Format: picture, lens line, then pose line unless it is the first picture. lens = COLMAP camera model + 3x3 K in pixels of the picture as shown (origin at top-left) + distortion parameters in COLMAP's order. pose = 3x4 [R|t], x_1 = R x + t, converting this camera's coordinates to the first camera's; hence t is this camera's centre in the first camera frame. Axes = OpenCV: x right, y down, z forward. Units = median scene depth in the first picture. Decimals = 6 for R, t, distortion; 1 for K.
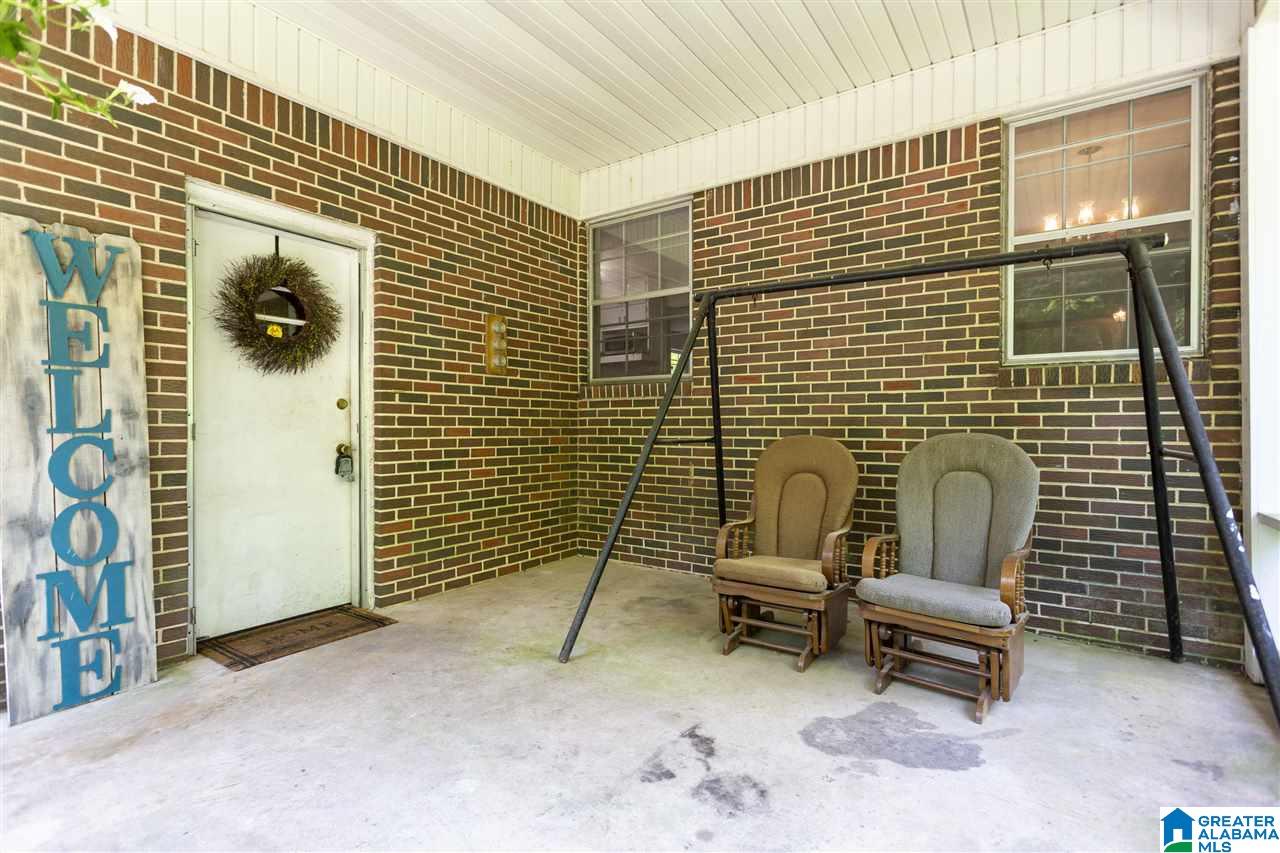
lens RADIAL K [[611.2, 0, 640.0], [0, 611.2, 426.5], [0, 0, 1]] dist [0.000999, 0.000629]
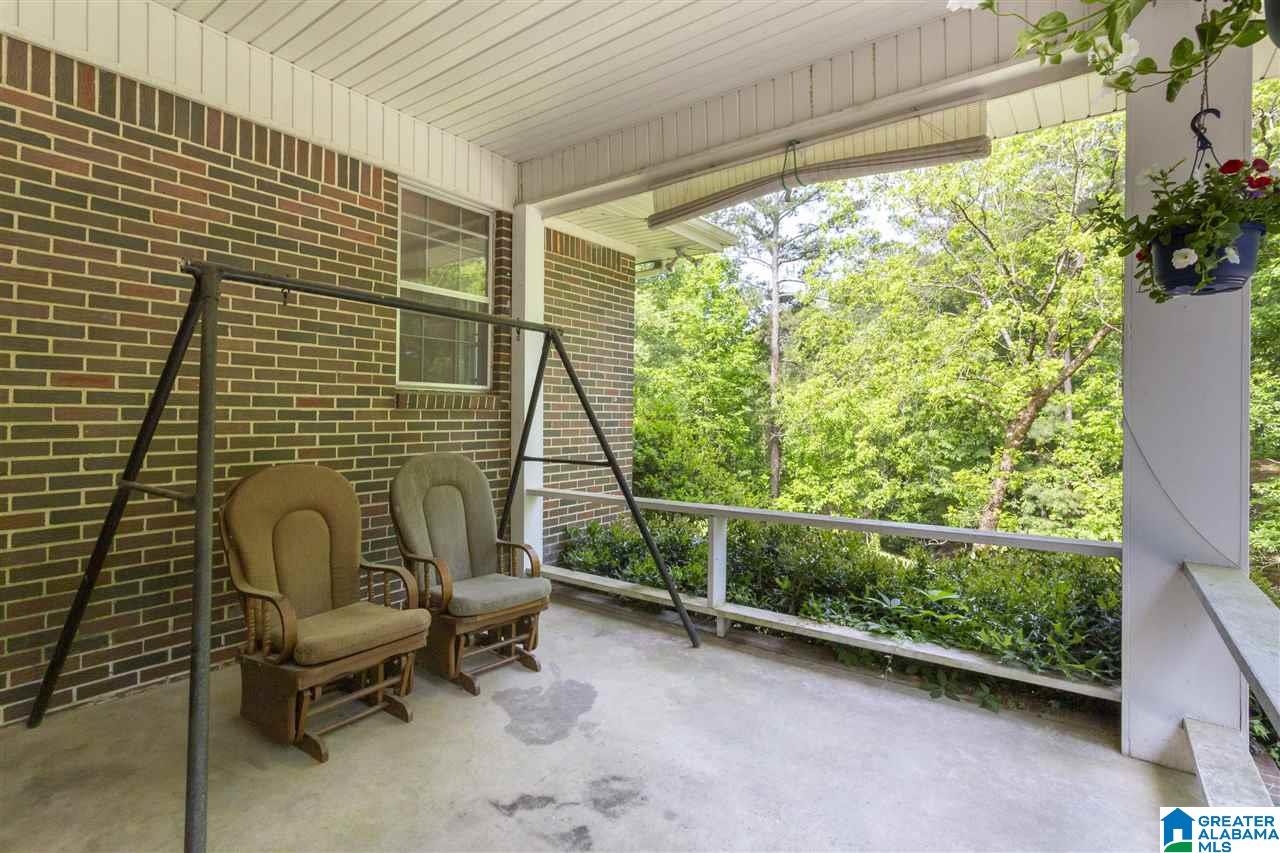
lens RADIAL K [[618.1, 0, 635.0], [0, 618.1, 403.1], [0, 0, 1]] dist [-0.001733, -0.000592]
pose [[0.021691, 0.019821, 0.999568, -0.558033], [0.001559, 0.999802, -0.019860, -0.050731], [-0.999764, 0.001989, 0.021656, 0.530165]]
